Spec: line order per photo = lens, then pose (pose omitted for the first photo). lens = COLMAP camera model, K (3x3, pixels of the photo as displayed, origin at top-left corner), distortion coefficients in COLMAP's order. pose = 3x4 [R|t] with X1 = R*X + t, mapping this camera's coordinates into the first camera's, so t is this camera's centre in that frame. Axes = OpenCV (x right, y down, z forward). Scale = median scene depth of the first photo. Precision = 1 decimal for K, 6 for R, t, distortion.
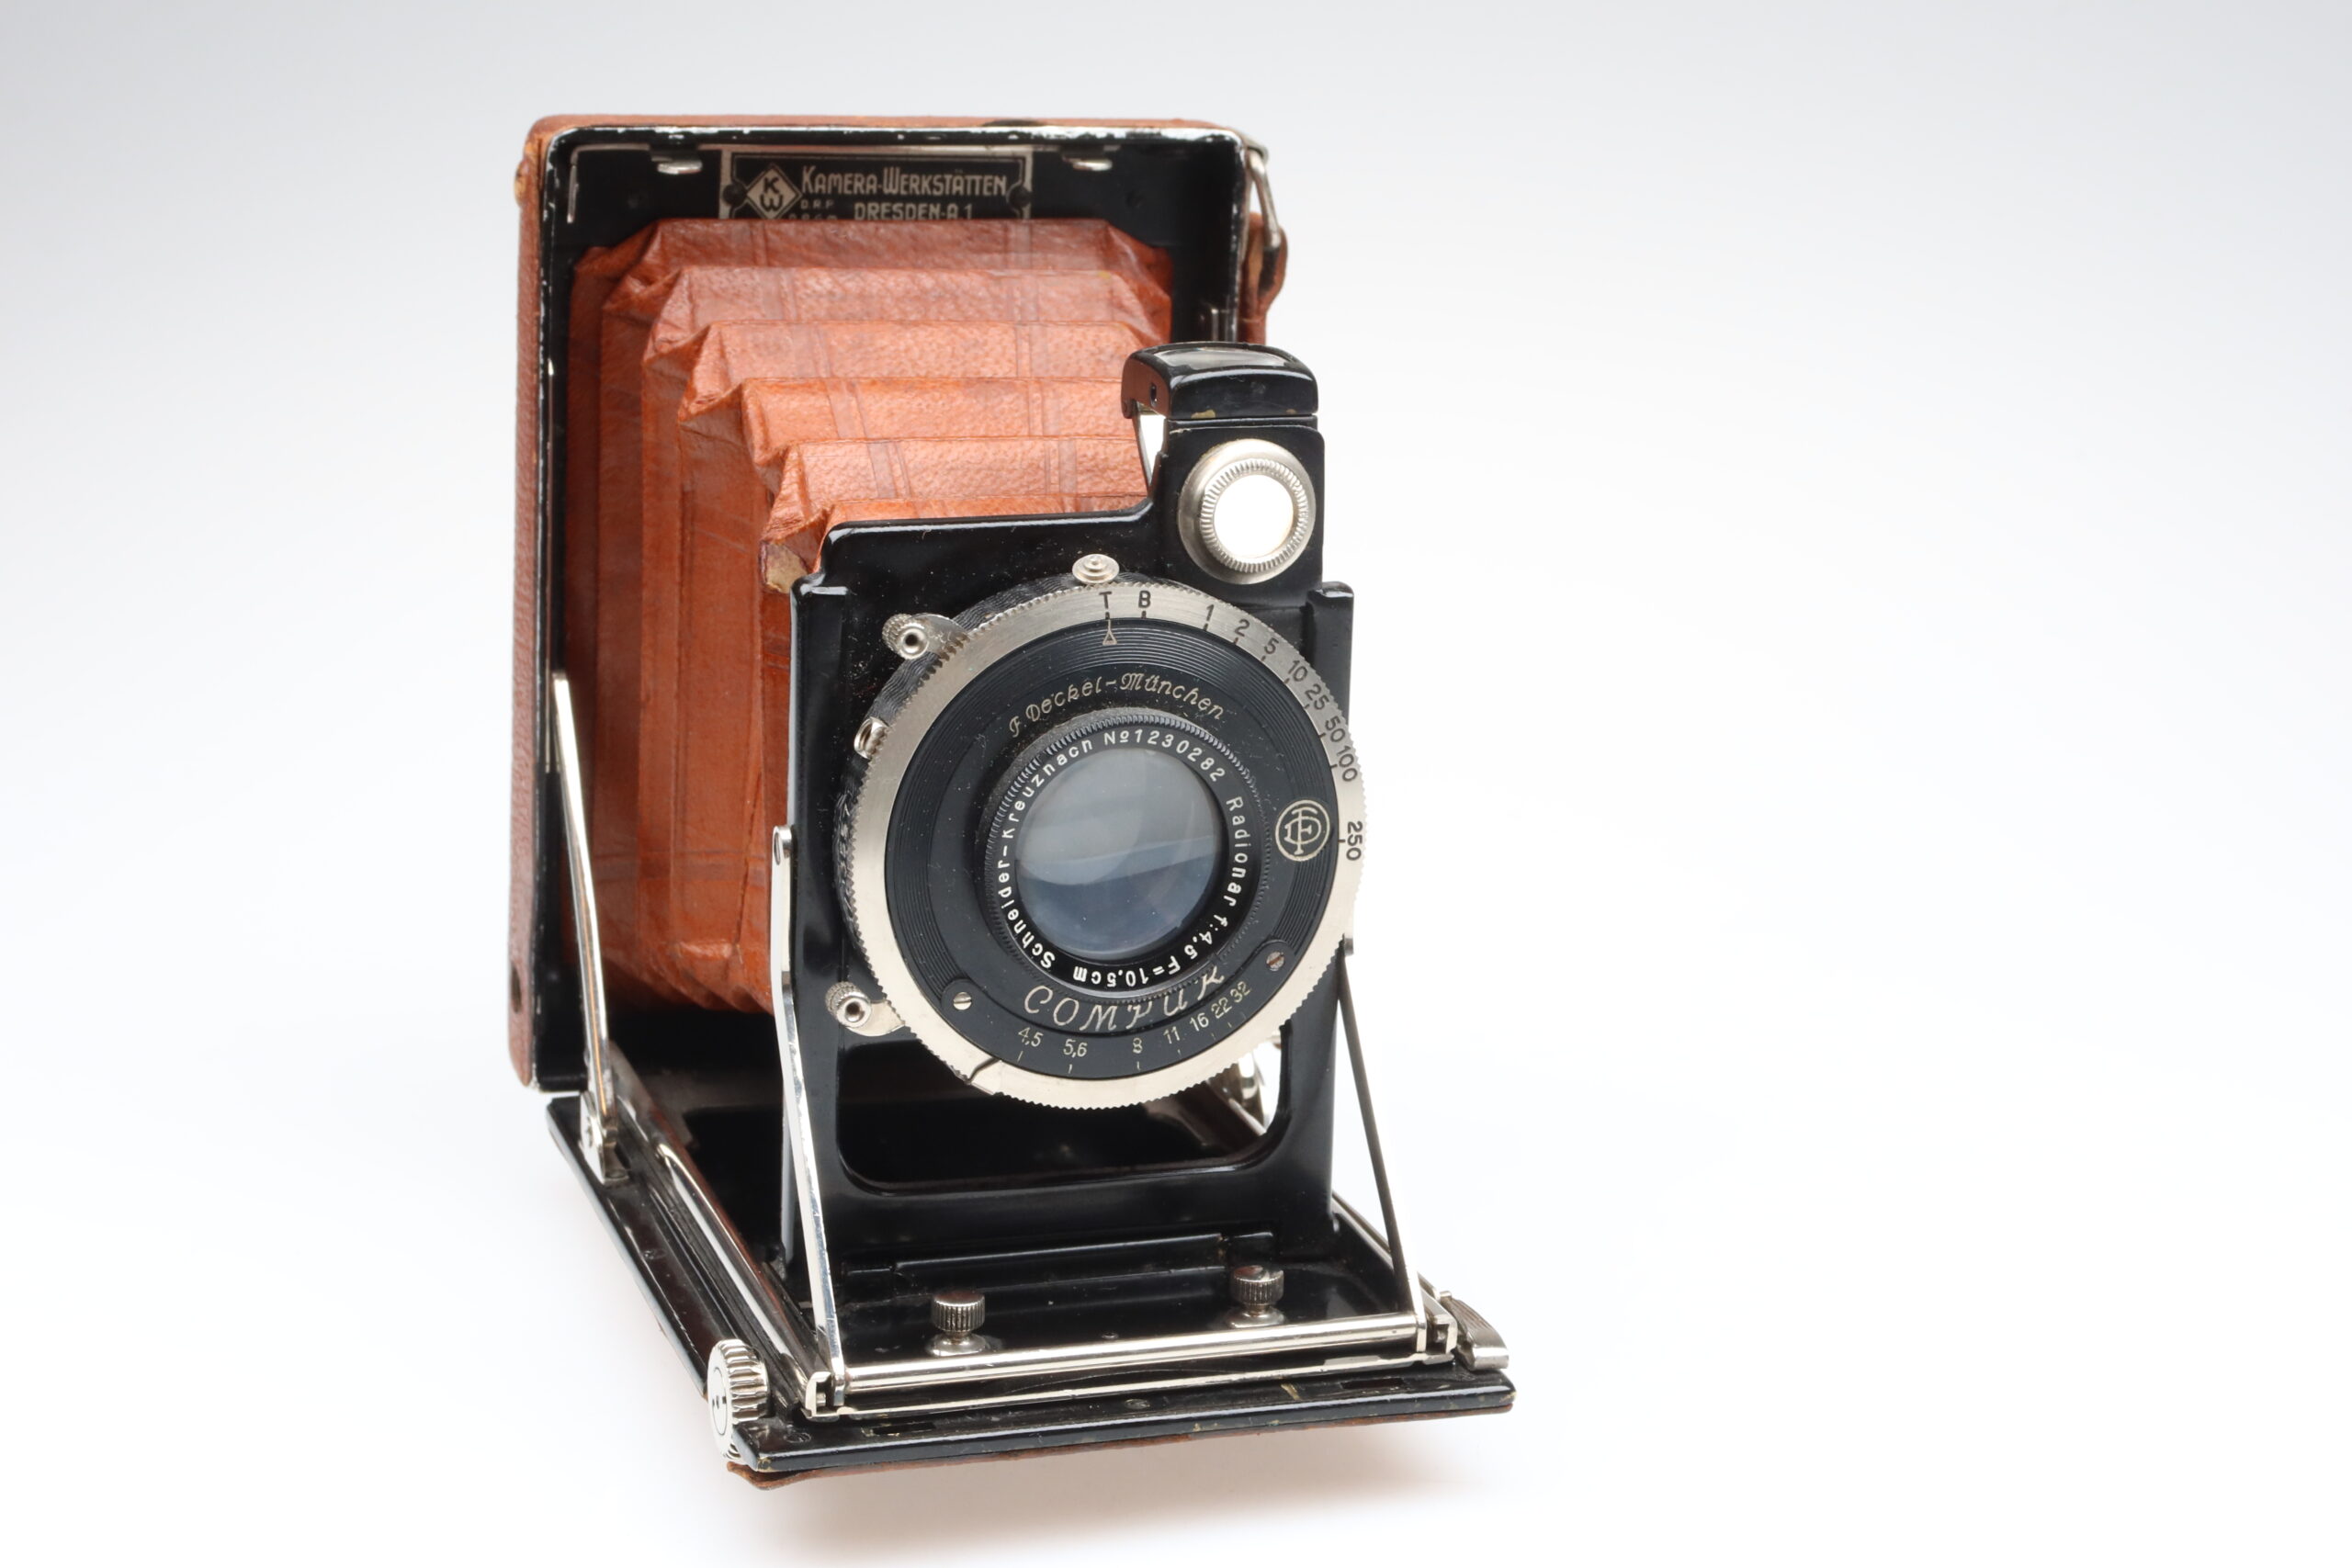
lens RADIAL K [[4831.9, 0, 1176.0], [0, 4831.9, 784.0], [0, 0, 1]] dist [0.169955, -0.033873]
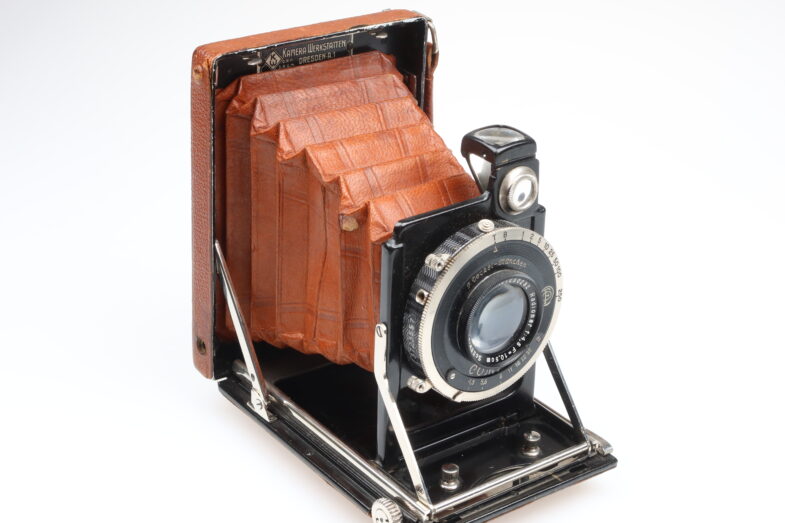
lens RADIAL K [[1612.8, 0, 392.5], [0, 1612.8, 261.5], [0, 0, 1]] dist [0.169955, -0.033873]
pose [[0.946893, -0.148402, 0.285254, -0.304587], [0.087044, 0.972306, 0.216897, -0.208150], [-0.309542, -0.180548, 0.933588, 0.102794]]
